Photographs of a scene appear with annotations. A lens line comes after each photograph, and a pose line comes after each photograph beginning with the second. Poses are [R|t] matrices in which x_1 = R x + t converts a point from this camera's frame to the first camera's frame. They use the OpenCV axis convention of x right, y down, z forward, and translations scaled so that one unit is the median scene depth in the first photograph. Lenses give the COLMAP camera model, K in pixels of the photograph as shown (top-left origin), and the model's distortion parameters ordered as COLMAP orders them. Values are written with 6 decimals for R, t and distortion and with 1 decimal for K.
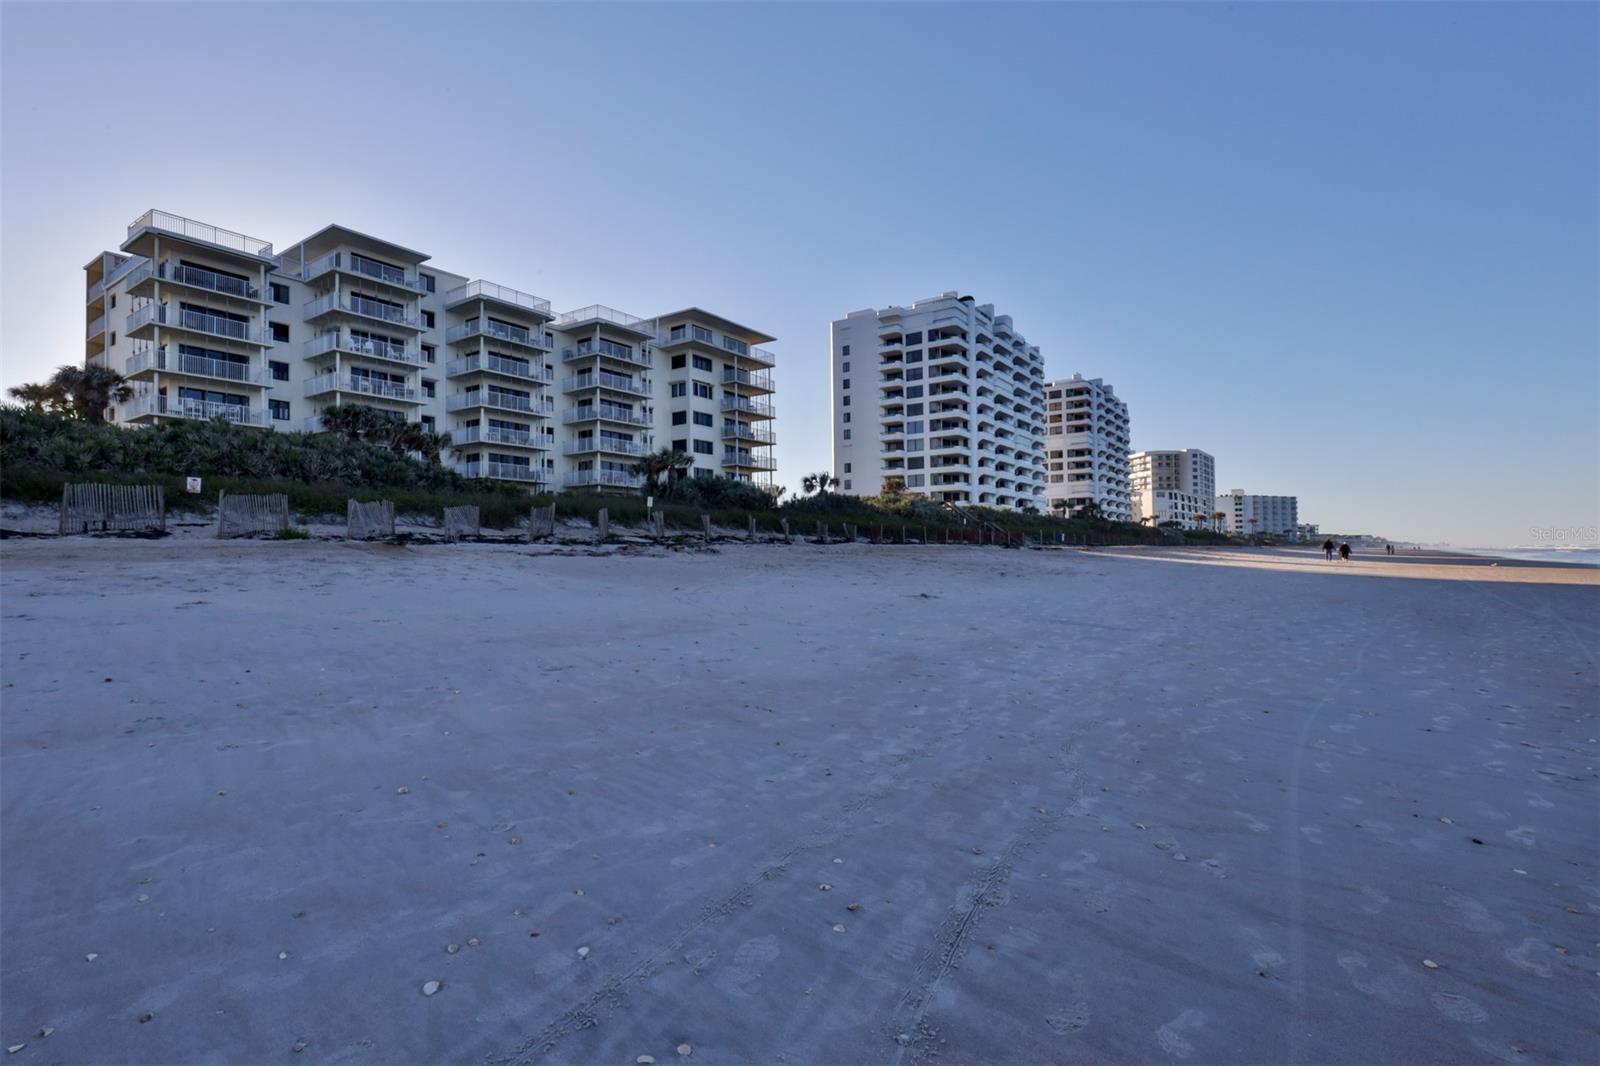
lens RADIAL K [[765.8, 0, 803.8], [0, 765.8, 535.4], [0, 0, 1]] dist [0.006735, 0.000327]
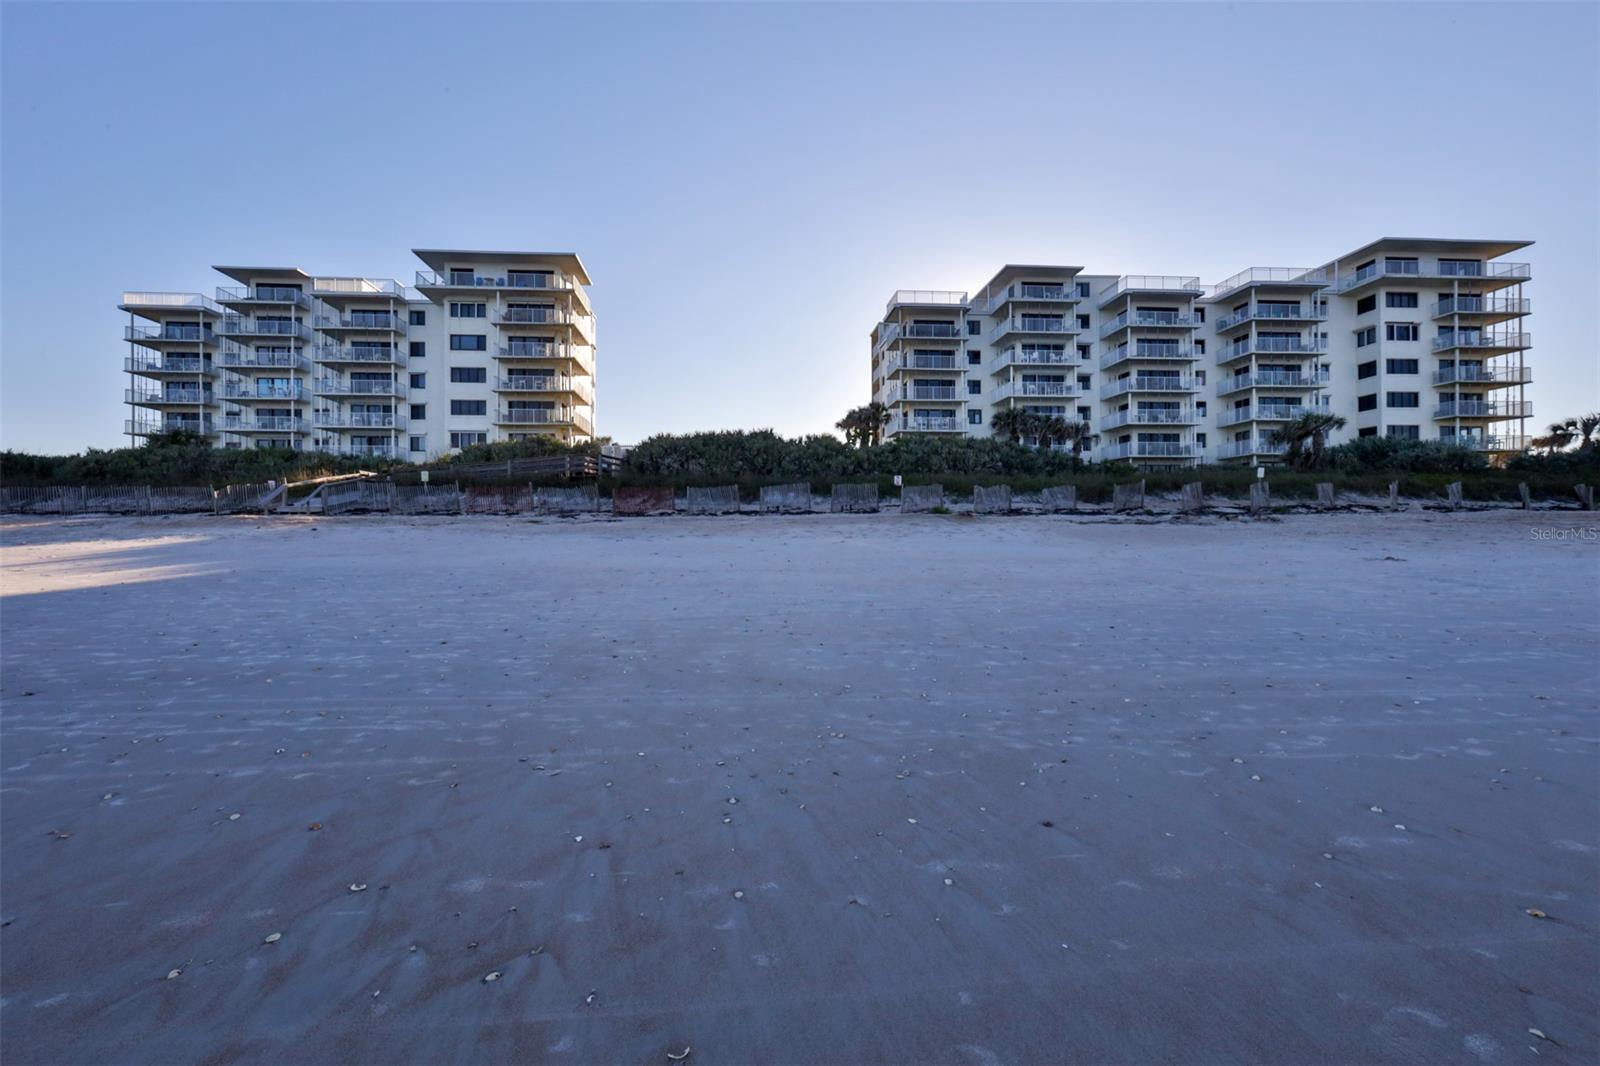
lens RADIAL K [[765.8, 0, 798.4], [0, 765.8, 530.0], [0, 0, 1]] dist [0.006735, 0.000327]
pose [[0.645294, 0.001192, -0.763934, 0.110495], [0.017376, 0.999717, 0.016237, 0.002828], [0.763737, -0.023751, 0.645090, -0.070374]]
